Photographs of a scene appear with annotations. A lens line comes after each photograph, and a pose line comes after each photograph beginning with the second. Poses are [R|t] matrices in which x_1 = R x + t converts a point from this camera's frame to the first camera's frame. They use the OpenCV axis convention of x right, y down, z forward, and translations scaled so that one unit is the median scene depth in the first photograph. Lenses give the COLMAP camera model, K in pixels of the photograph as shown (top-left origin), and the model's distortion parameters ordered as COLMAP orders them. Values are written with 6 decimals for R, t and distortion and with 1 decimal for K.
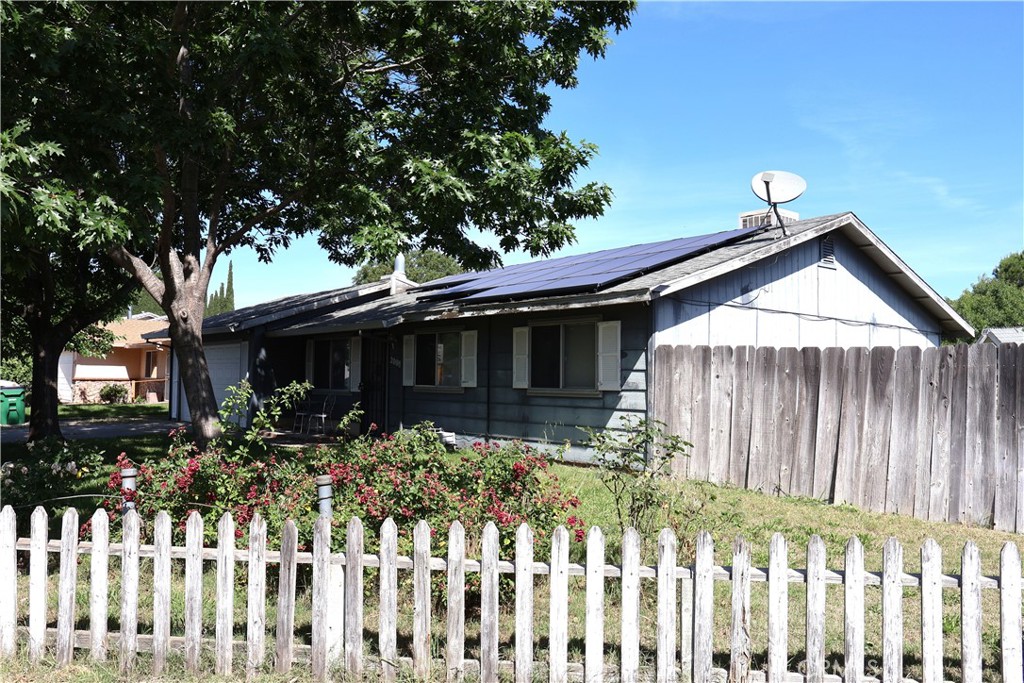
lens RADIAL K [[794.4, 0, 506.7], [0, 794.4, 341.7], [0, 0, 1]] dist [0.025539, -0.021867]
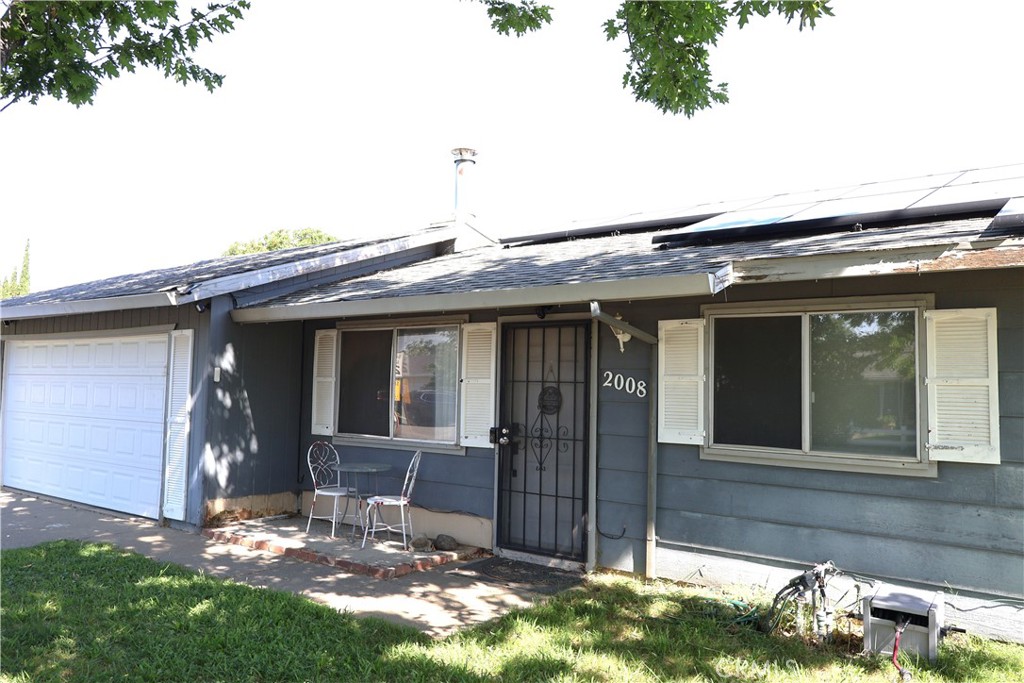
lens RADIAL K [[794.4, 0, 514.5], [0, 794.4, 340.9], [0, 0, 1]] dist [0.025539, -0.021867]
pose [[0.972197, 0.027507, 0.232544, -0.343949], [-0.024273, 0.999565, -0.016755, 0.012792], [-0.232904, 0.010645, 0.972441, 0.703673]]
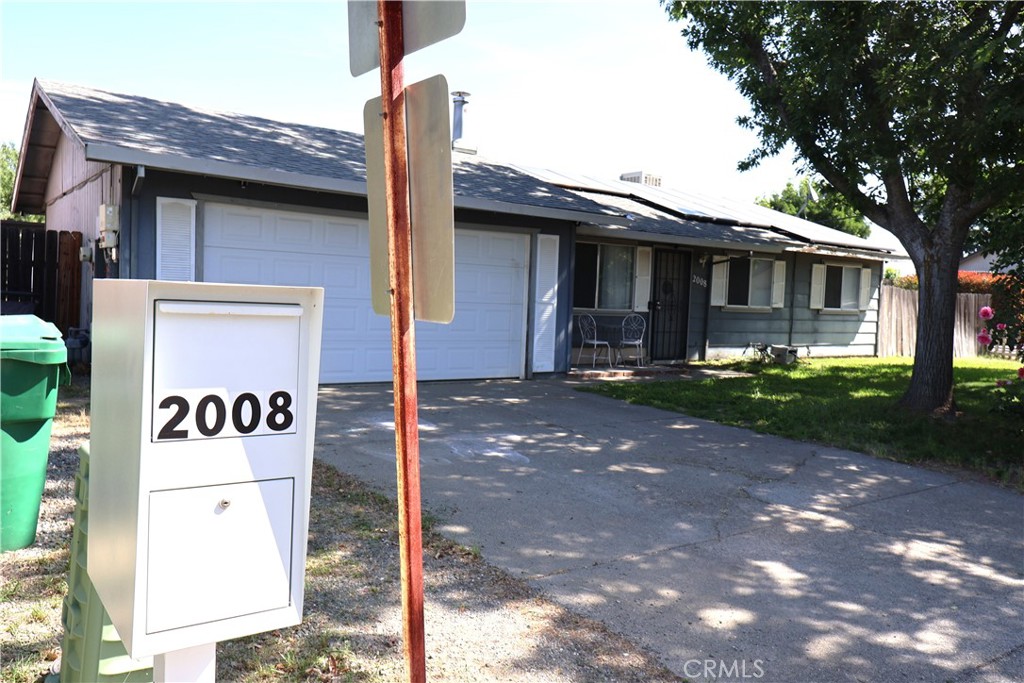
lens RADIAL K [[794.4, 0, 517.4], [0, 794.4, 346.8], [0, 0, 1]] dist [0.025539, -0.021867]
pose [[0.050501, -0.074935, 0.995909, -1.317214], [-0.082980, 0.993419, 0.078955, 0.054794], [-0.995271, -0.086628, 0.043951, 1.367268]]
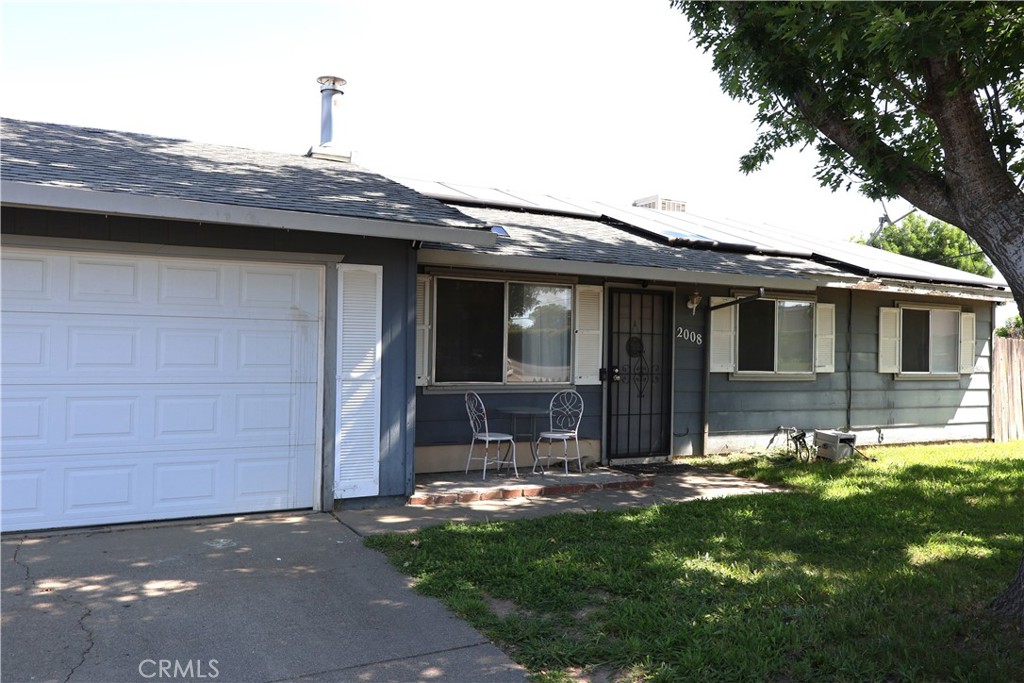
lens RADIAL K [[794.4, 0, 516.1], [0, 794.4, 337.6], [0, 0, 1]] dist [0.025539, -0.021867]
pose [[0.184467, 0.006142, 0.982820, -0.934839], [-0.062164, 0.998051, 0.005430, 0.037251], [-0.980871, -0.062097, 0.184489, 1.187770]]
